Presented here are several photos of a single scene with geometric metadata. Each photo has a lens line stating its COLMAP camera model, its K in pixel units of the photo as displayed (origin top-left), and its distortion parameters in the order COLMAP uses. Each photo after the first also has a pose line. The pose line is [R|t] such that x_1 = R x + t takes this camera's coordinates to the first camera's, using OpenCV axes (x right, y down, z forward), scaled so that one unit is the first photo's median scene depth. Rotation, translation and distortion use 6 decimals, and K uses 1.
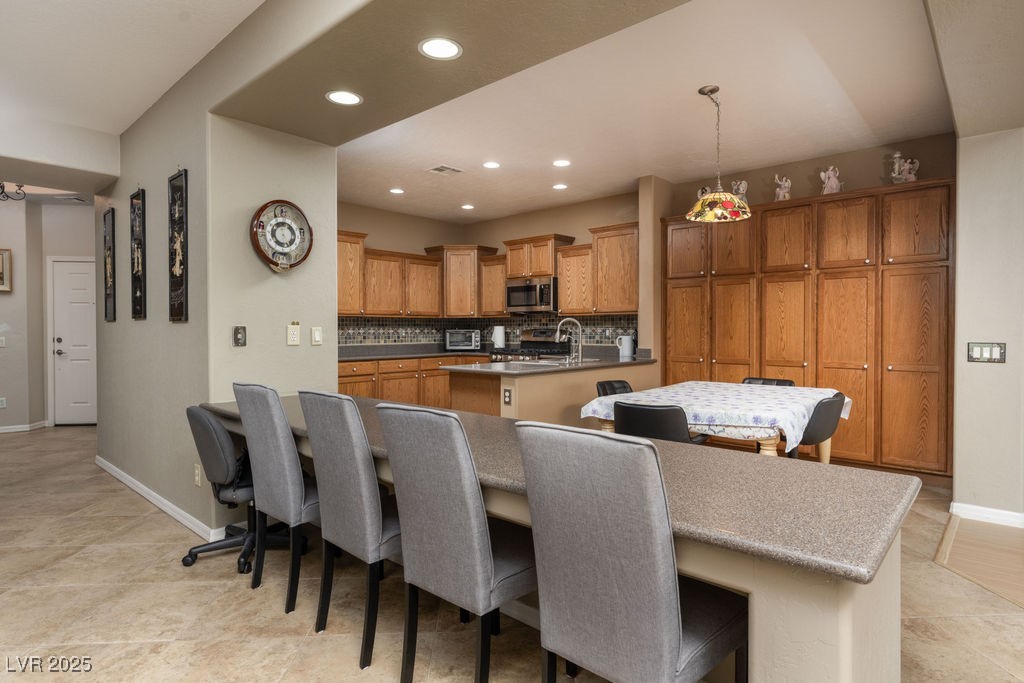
lens RADIAL K [[553.0, 0, 508.3], [0, 553.0, 336.1], [0, 0, 1]] dist [-0.000012, -0.000434]
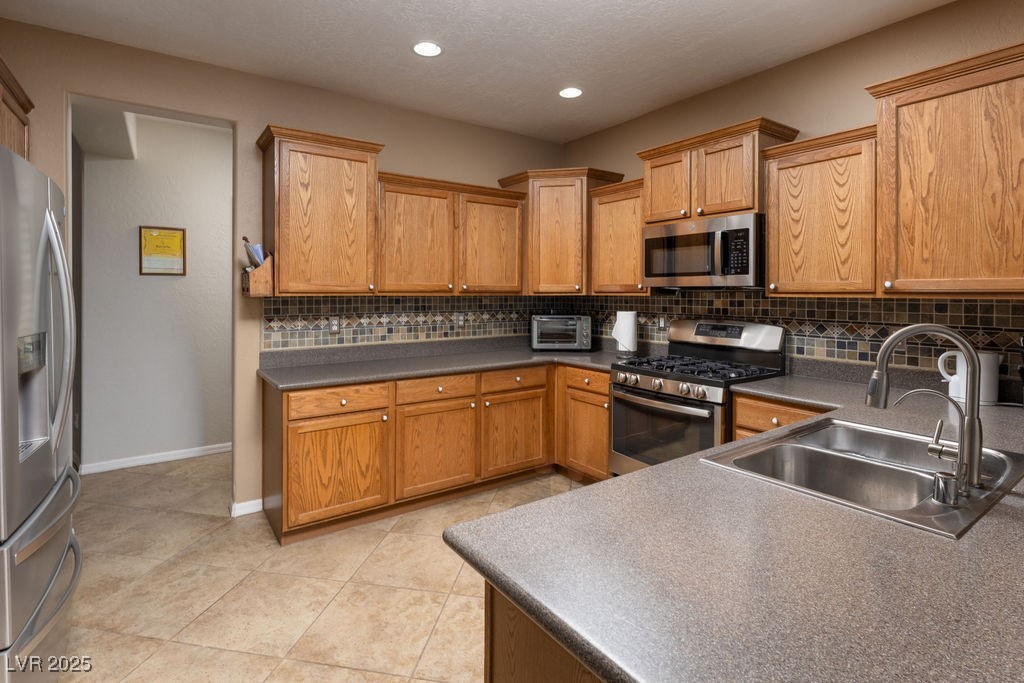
lens RADIAL K [[491.1, 0, 495.0], [0, 491.1, 293.4], [0, 0, 1]] dist [-0.000812, -0.000221]
pose [[0.973761, 0.004757, -0.227523, -0.036525], [-0.006666, 0.999949, -0.007621, -0.034702], [0.227475, 0.008938, 0.973743, 0.545643]]
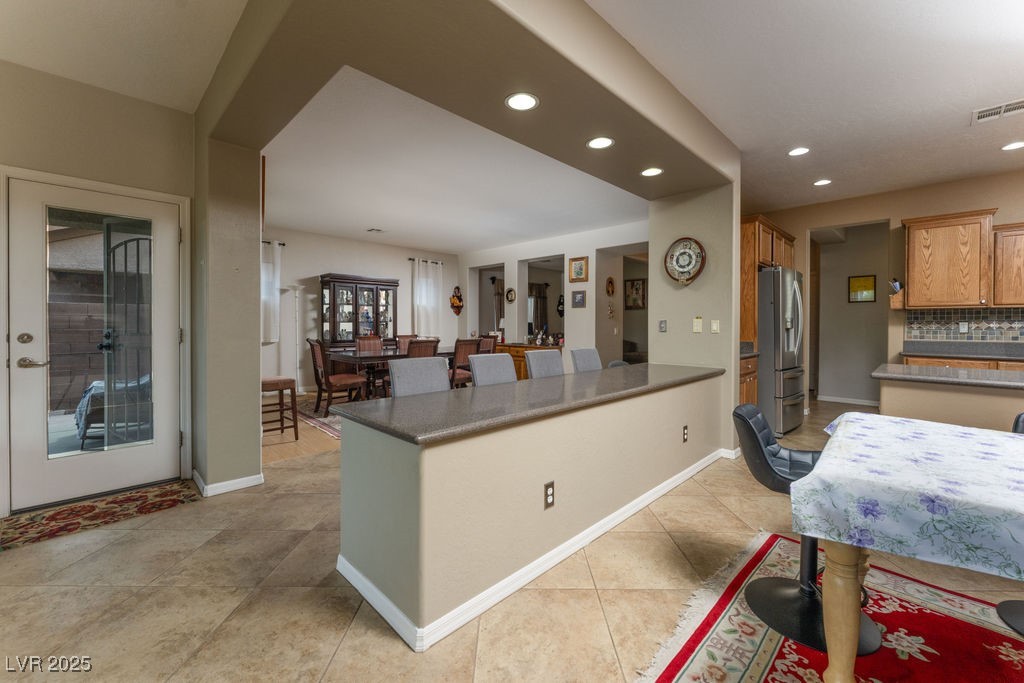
lens RADIAL K [[412.7, 0, 510.7], [0, 412.7, 325.4], [0, 0, 1]] dist [0.002030, 0.000268]
pose [[-0.049053, 0.006405, -0.998776, 0.394195], [-0.015309, 0.999857, 0.007164, -0.001707], [0.998679, 0.015642, -0.048948, 0.300433]]
